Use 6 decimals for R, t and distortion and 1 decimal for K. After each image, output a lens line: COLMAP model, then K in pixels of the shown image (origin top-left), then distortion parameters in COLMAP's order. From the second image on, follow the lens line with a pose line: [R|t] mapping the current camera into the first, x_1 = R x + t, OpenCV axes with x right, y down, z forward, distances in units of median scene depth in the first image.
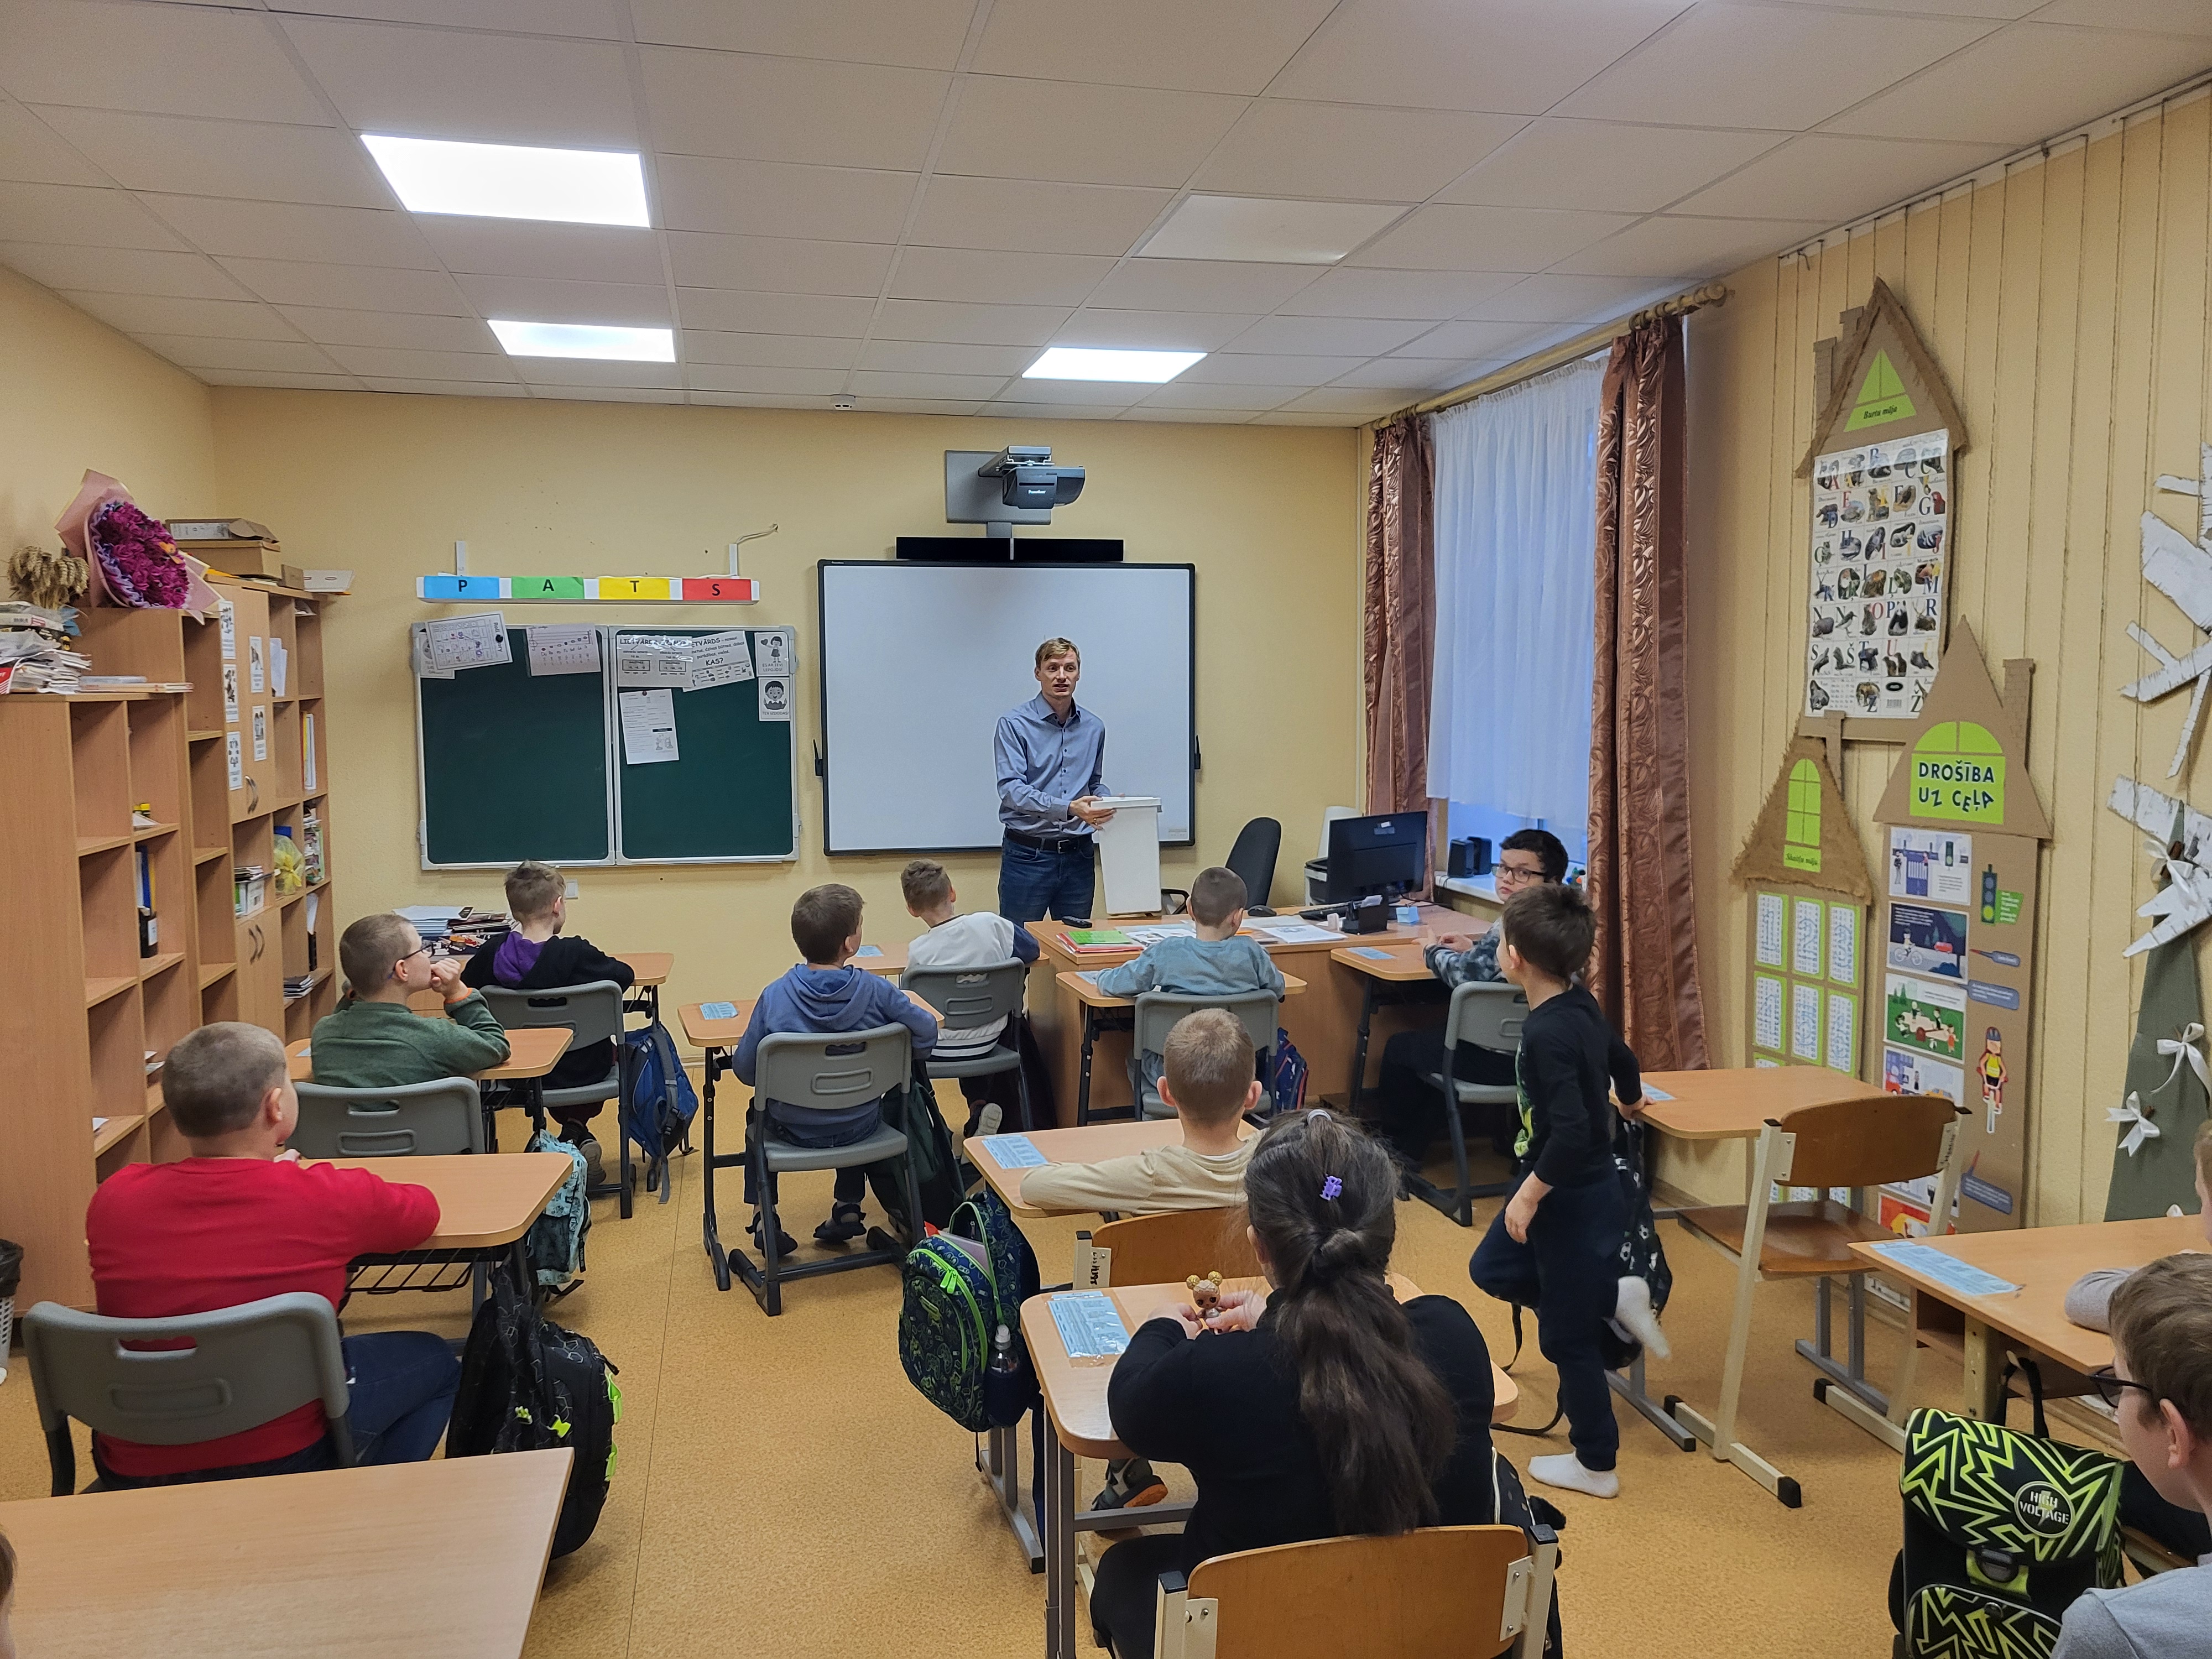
lens RADIAL K [[1670.1, 0, 1116.4], [0, 1670.1, 837.0], [0, 0, 1]] dist [0.052132, -0.030029]
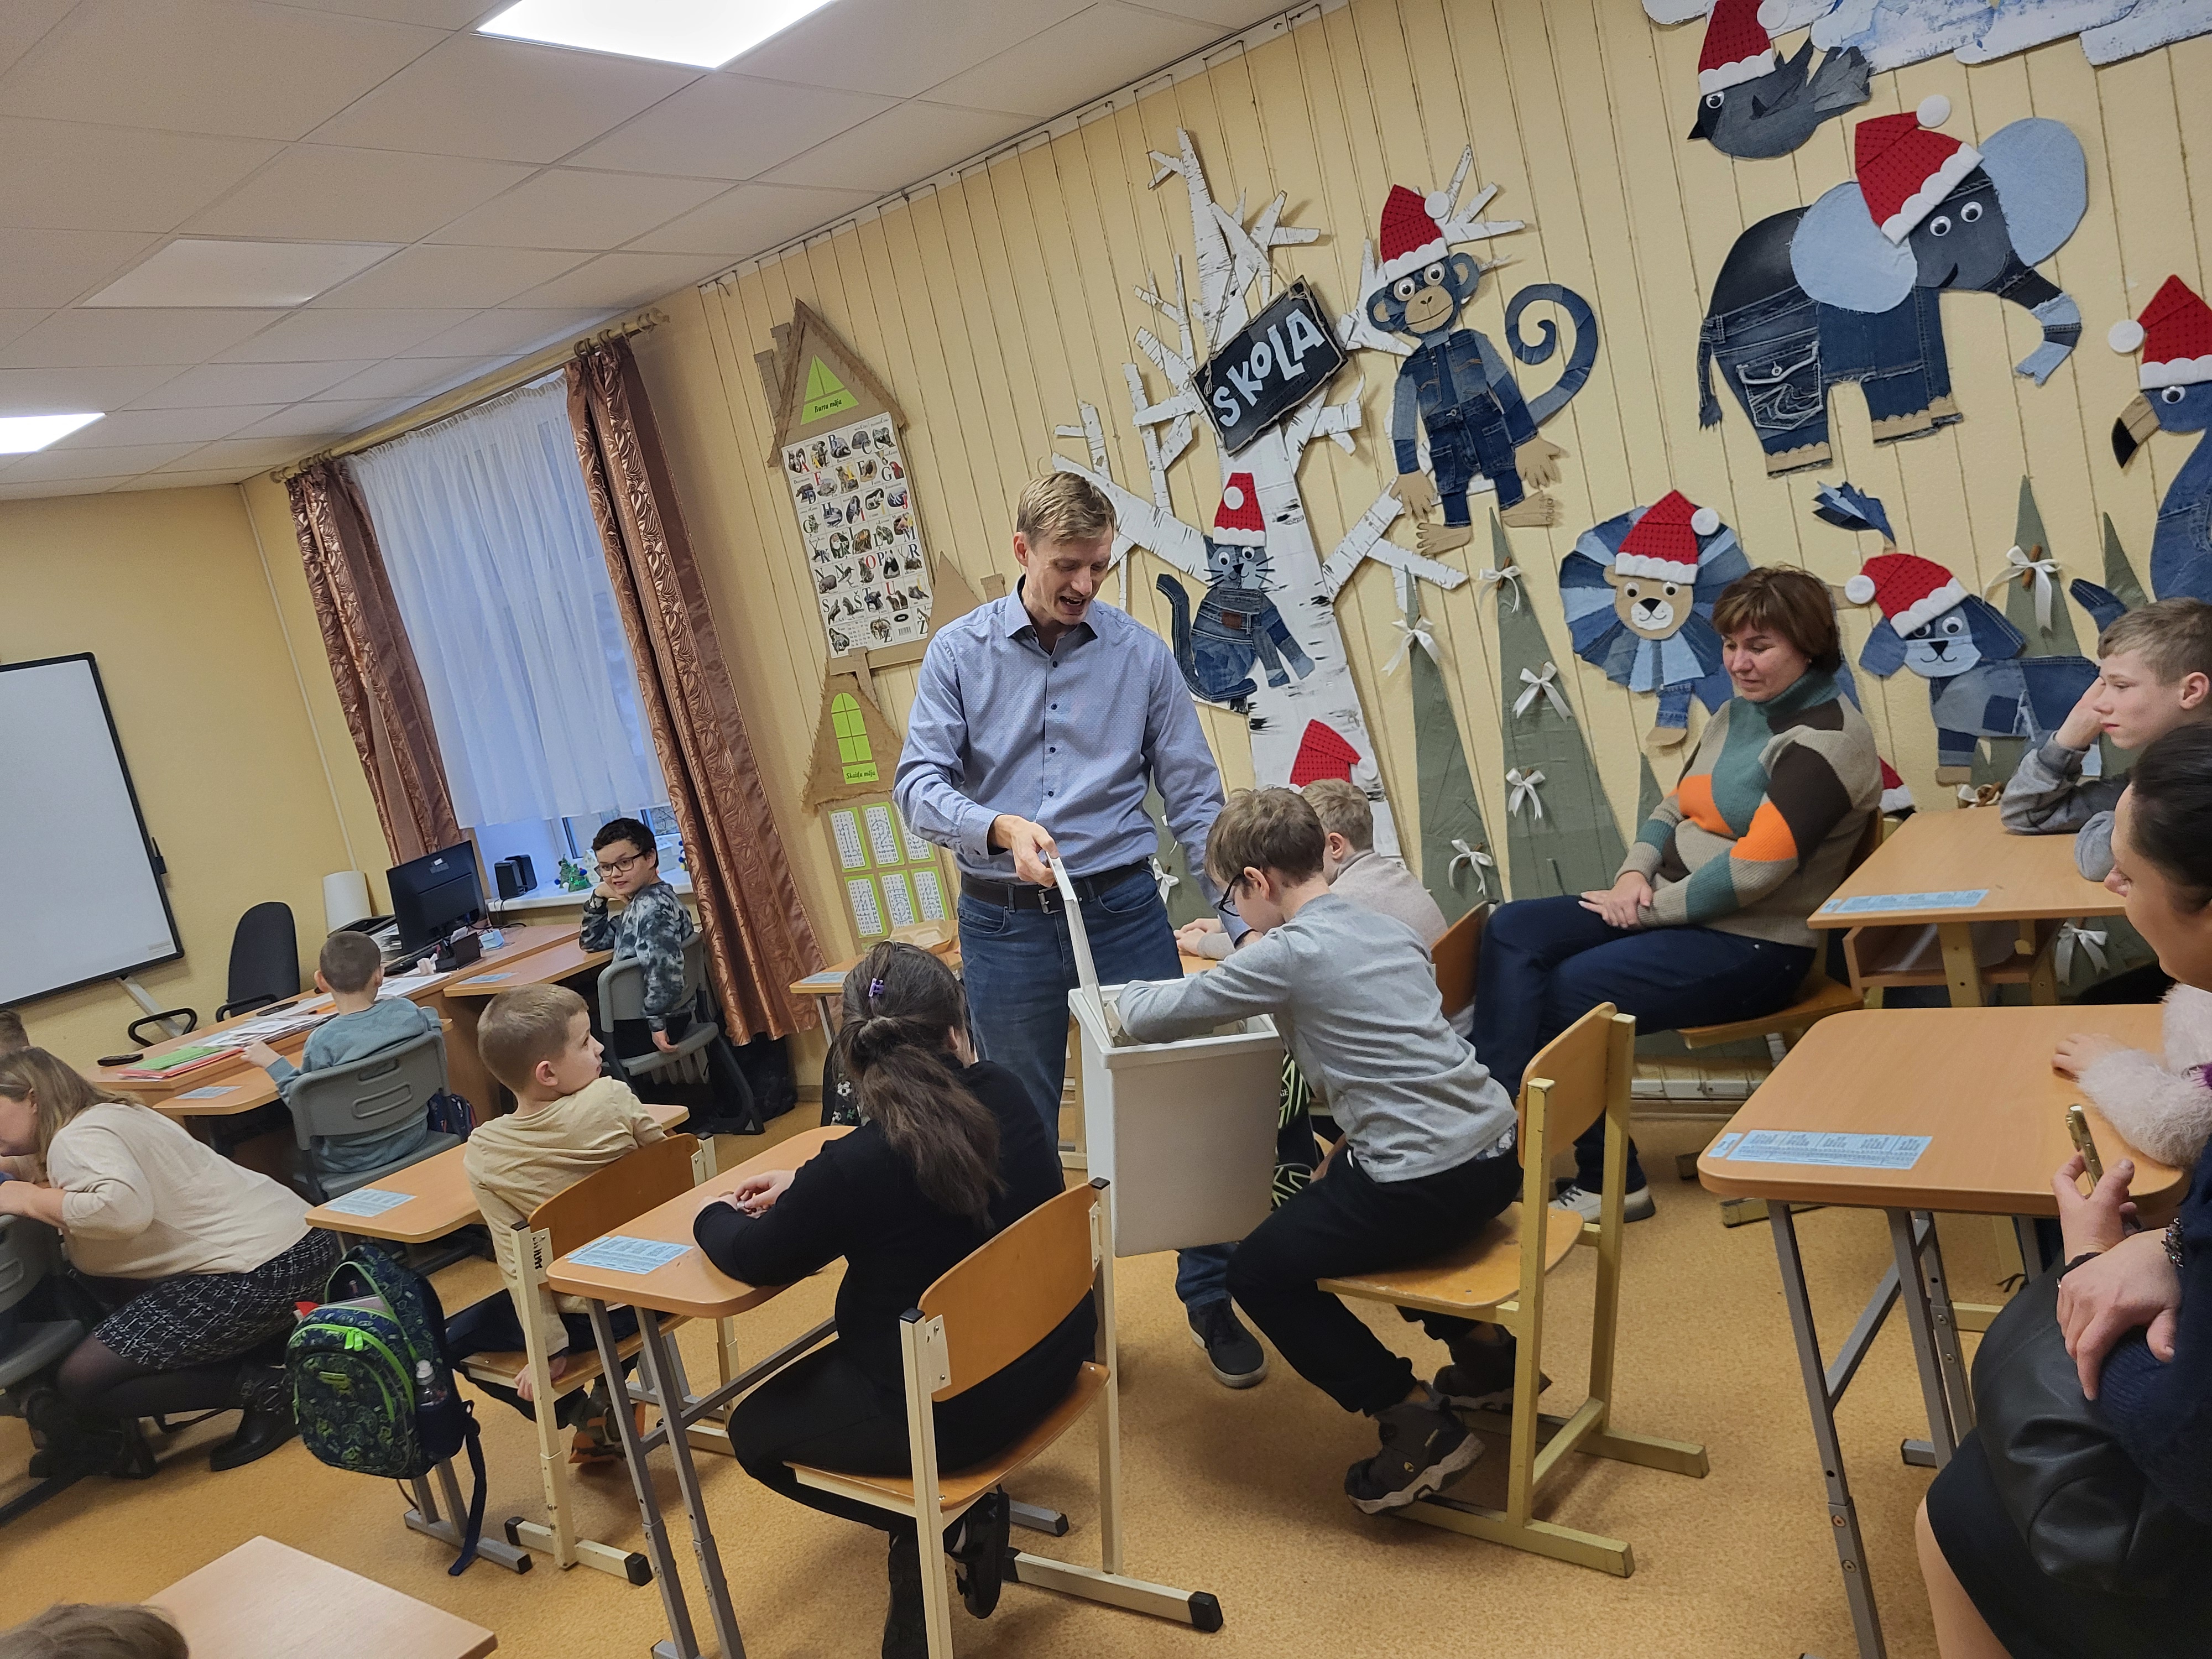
lens RADIAL K [[1670.1, 0, 1126.8], [0, 1670.1, 828.6], [0, 0, 1]] dist [0.052132, -0.030029]
pose [[0.743715, -0.247518, 0.620985, -0.221664], [0.265245, 0.961937, 0.065751, 0.023908], [-0.613623, 0.115813, 0.781060, -0.058556]]
